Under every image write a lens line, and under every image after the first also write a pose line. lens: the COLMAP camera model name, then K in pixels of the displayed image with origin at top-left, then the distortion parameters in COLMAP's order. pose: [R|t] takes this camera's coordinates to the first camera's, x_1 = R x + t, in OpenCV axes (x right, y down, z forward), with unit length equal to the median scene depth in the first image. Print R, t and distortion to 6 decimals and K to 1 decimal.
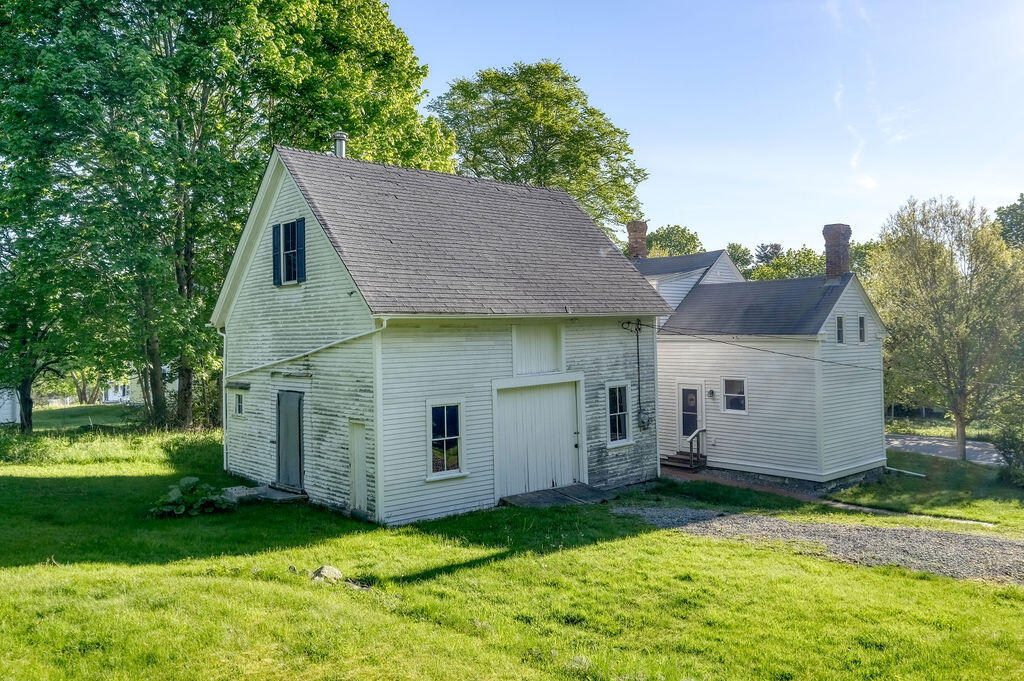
lens RADIAL K [[793.0, 0, 512.0], [0, 793.0, 340.5], [0, 0, 1]] dist [0.027213, -0.002646]
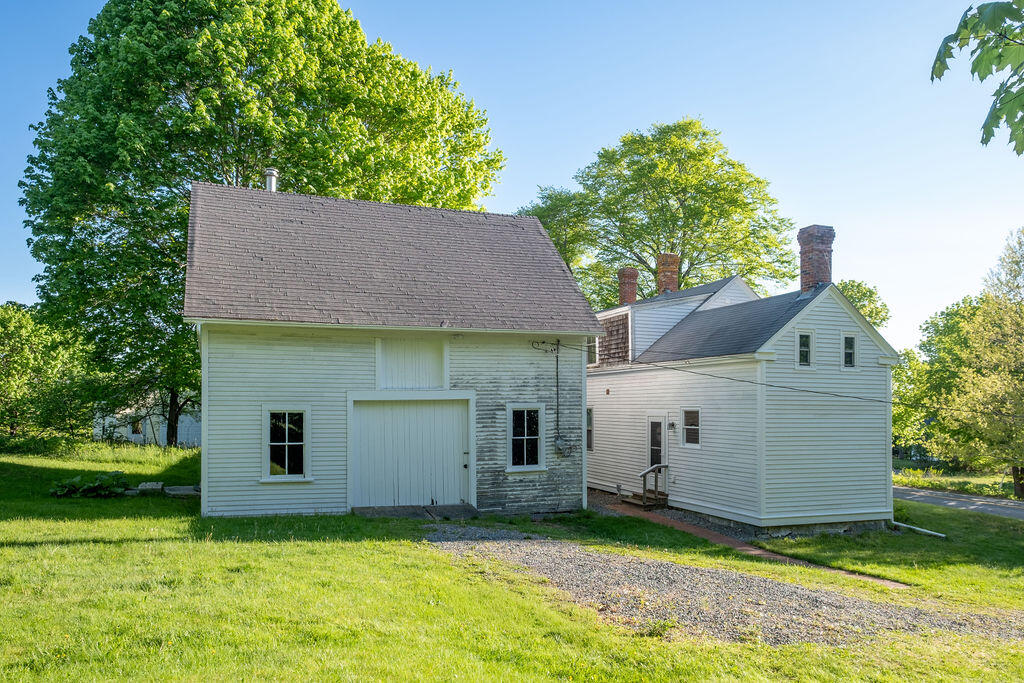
lens RADIAL K [[702.6, 0, 512.0], [0, 702.6, 419.1], [0, 0, 1]] dist [-0.003684, 0.000105]
pose [[0.927967, 0.022228, -0.371998, 0.439630], [-0.019979, 0.999751, 0.009898, 0.063234], [0.372125, -0.001753, 0.928181, 0.214039]]
